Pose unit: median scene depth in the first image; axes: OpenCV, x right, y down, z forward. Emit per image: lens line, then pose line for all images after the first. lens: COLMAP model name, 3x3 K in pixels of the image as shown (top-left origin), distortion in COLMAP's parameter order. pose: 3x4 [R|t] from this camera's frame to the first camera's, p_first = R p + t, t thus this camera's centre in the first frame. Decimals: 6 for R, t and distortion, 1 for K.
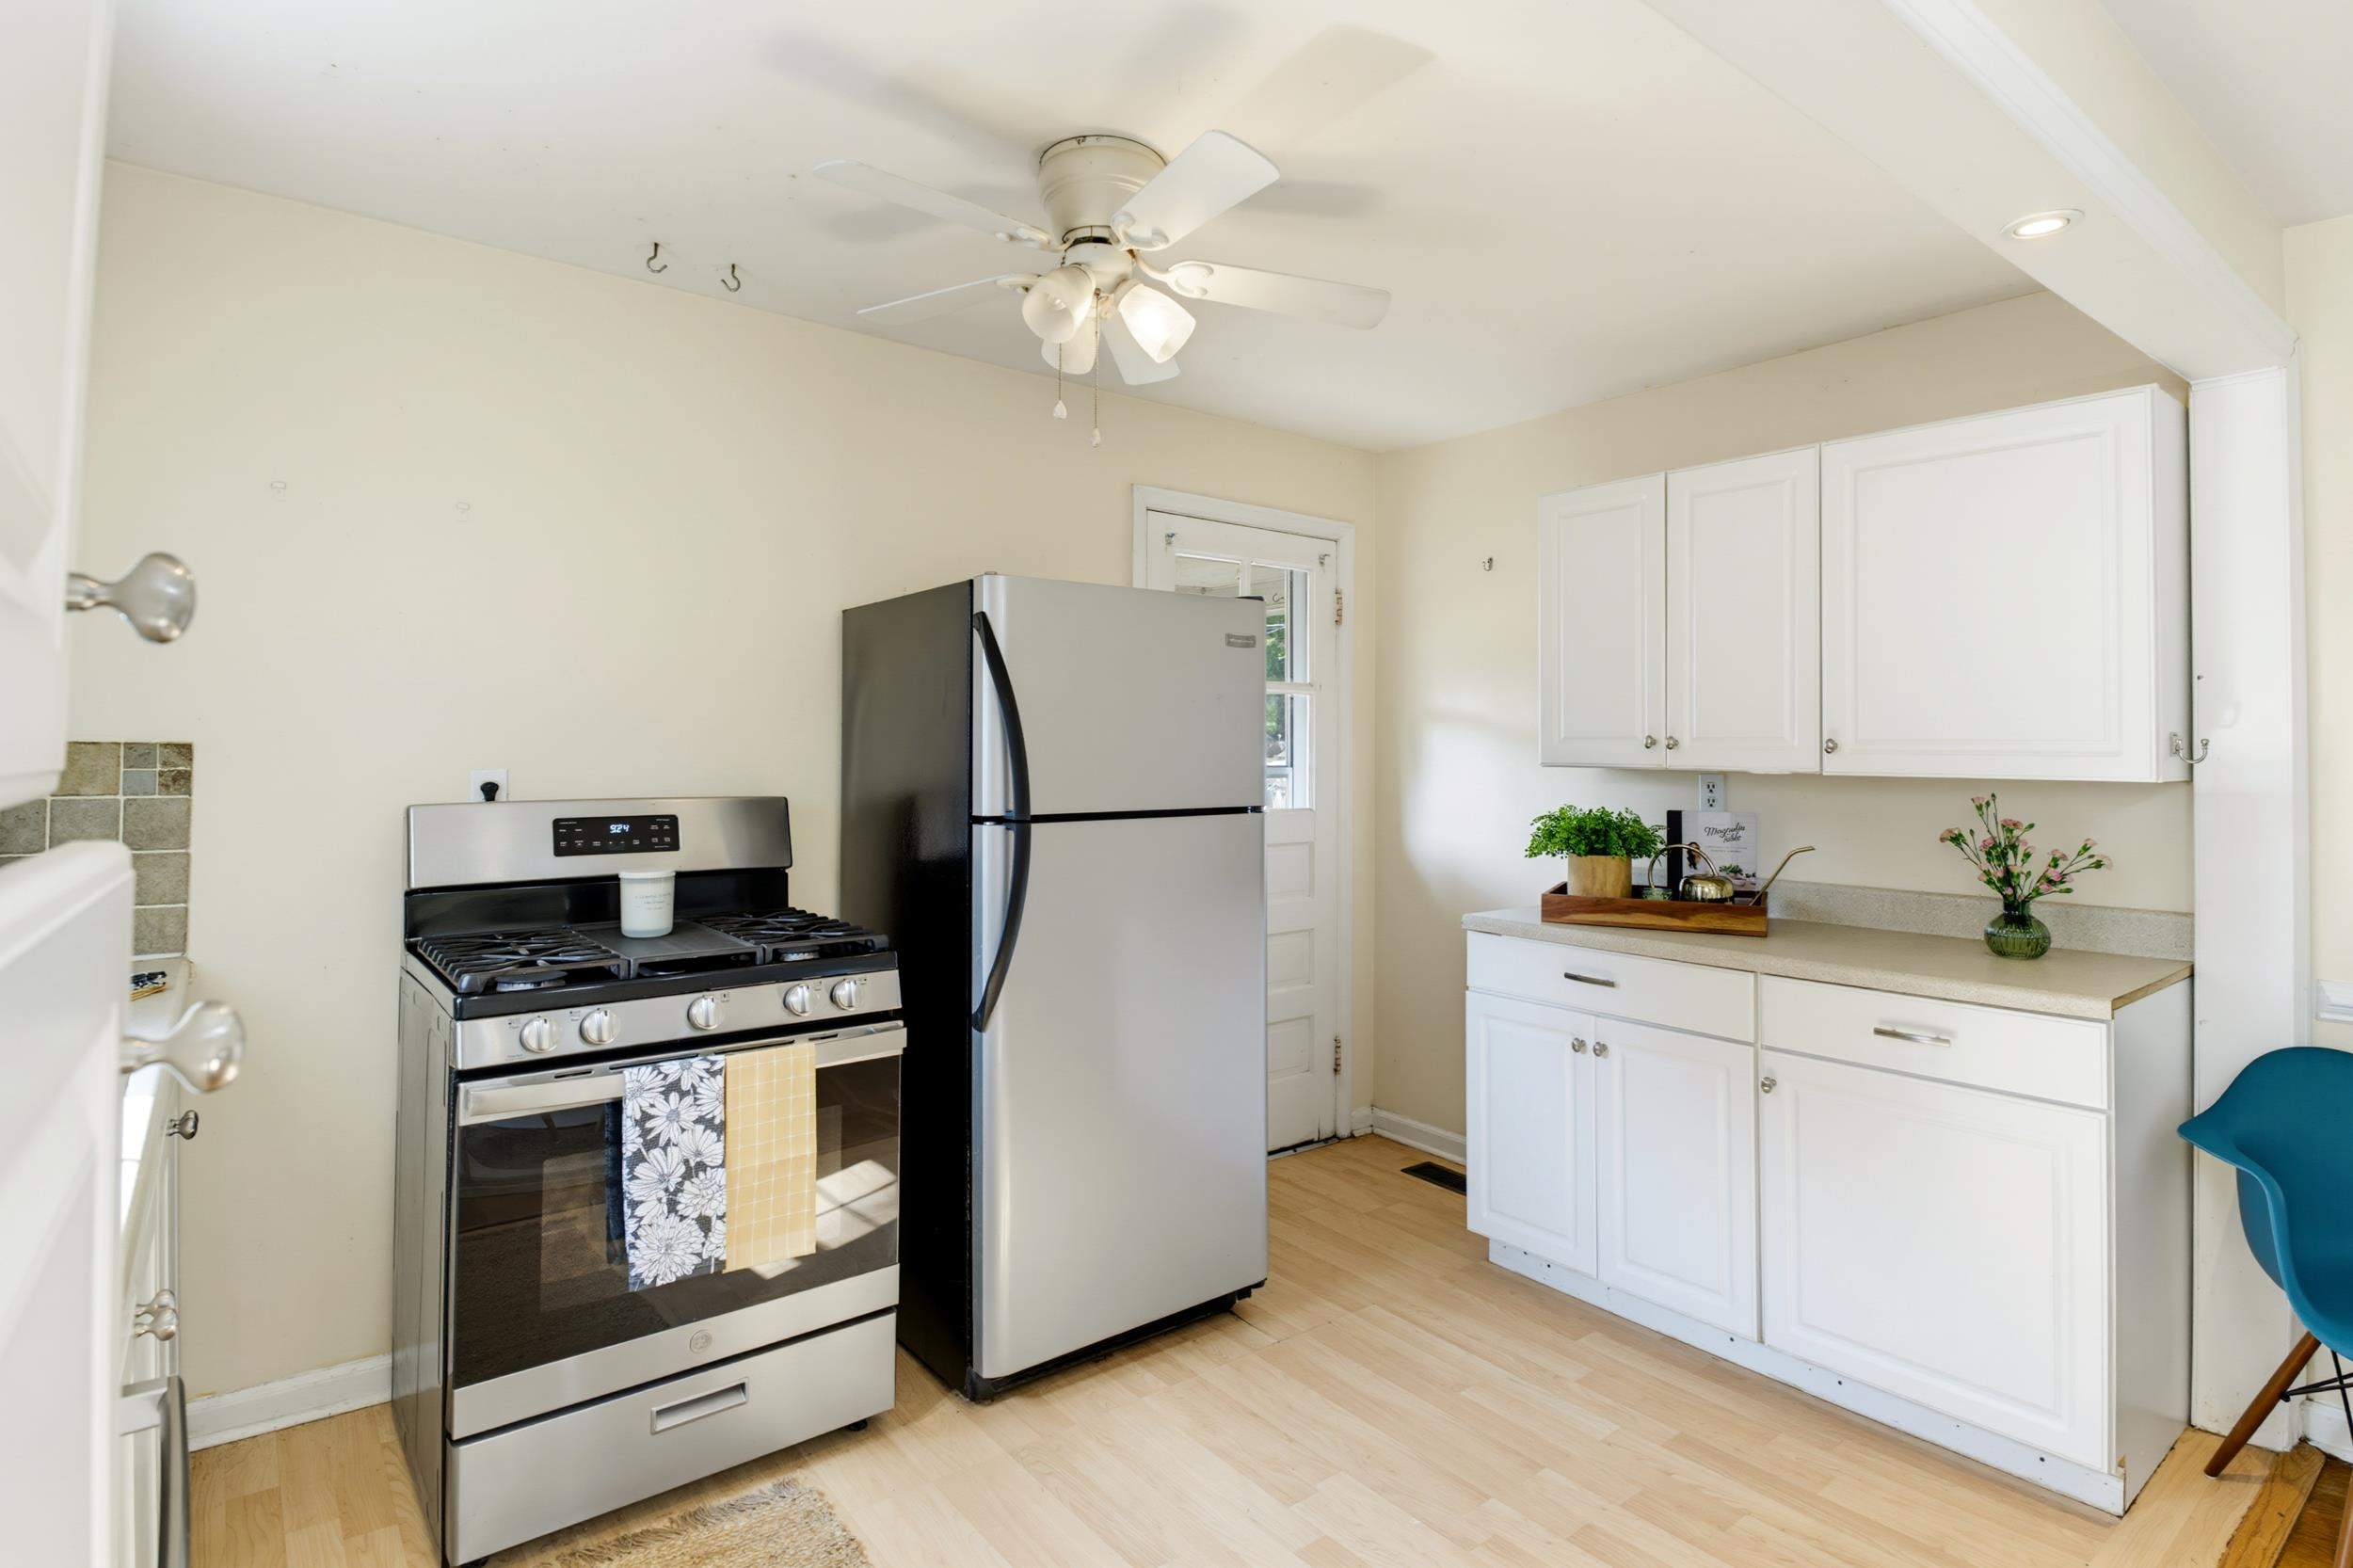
lens RADIAL K [[1207.3, 0, 1176.2], [0, 1207.3, 726.4], [0, 0, 1]] dist [-0.001399, -0.000524]
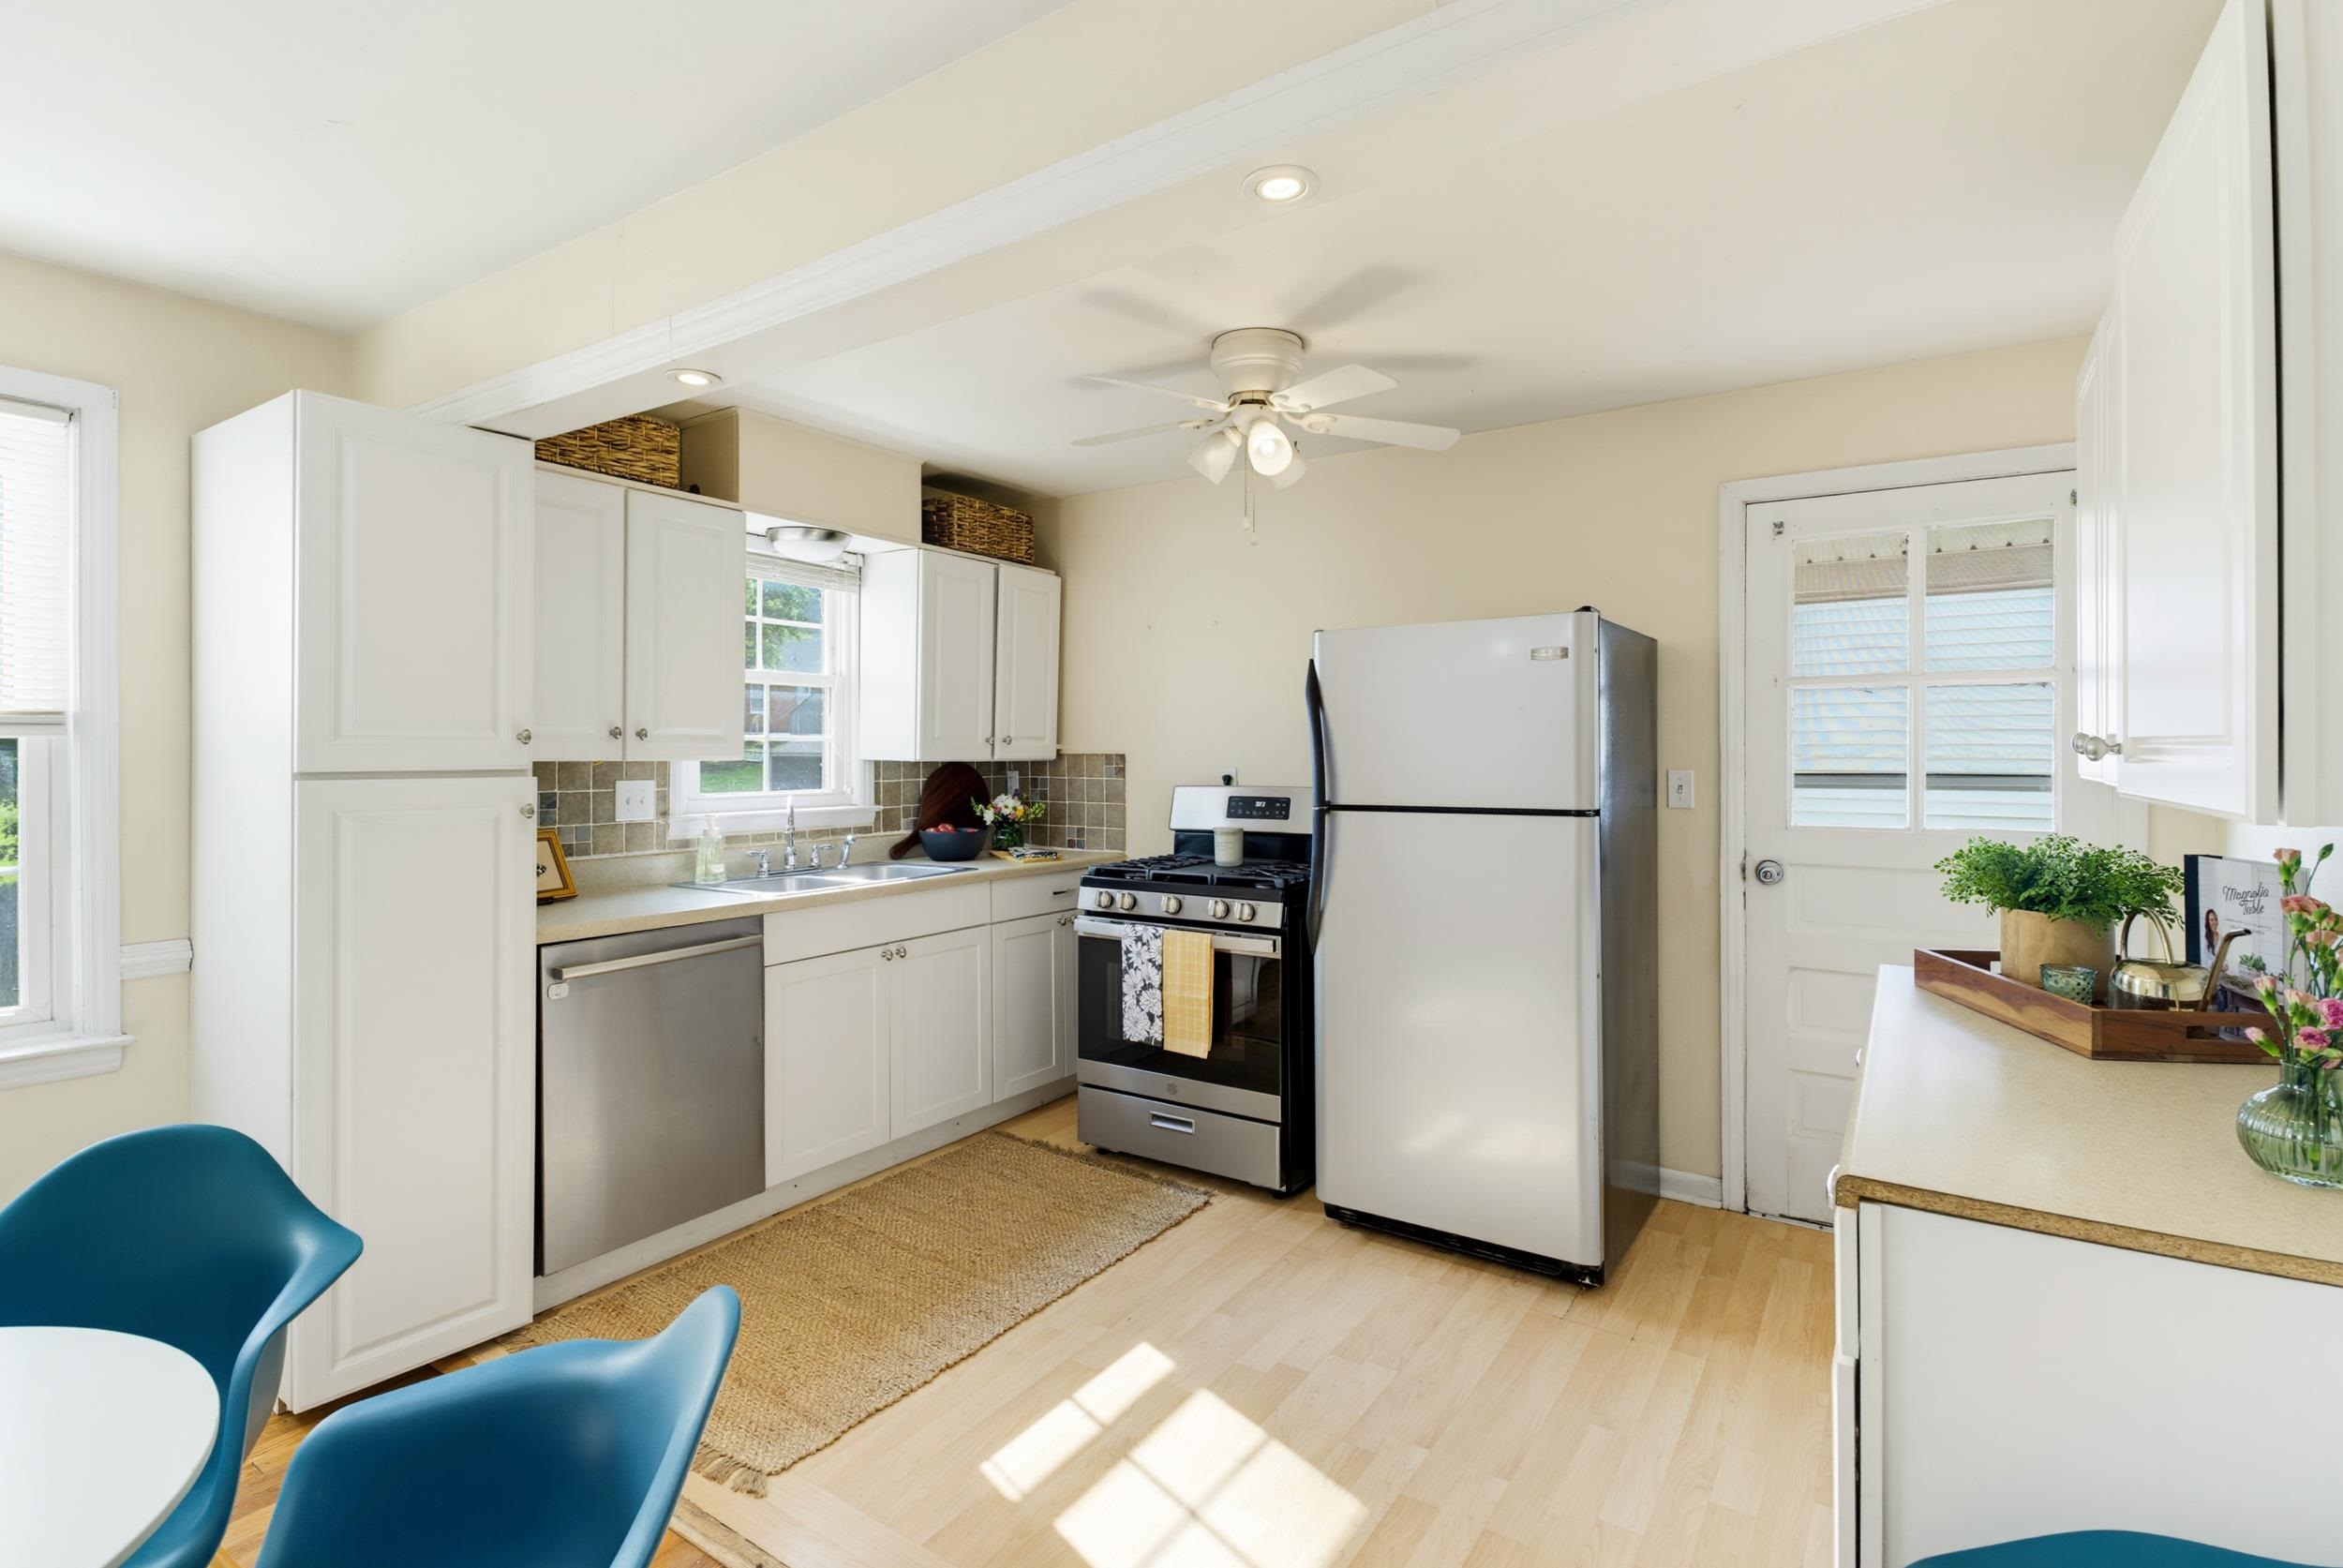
lens RADIAL K [[1129.8, 0, 1169.3], [0, 1129.8, 752.1], [0, 0, 1]] dist [-0.000349, 0.000054]
pose [[0.296873, -0.004222, -0.954908, 1.205357], [0.022961, 0.999733, 0.002719, 0.006677], [0.954641, -0.022733, 0.296891, 0.508115]]
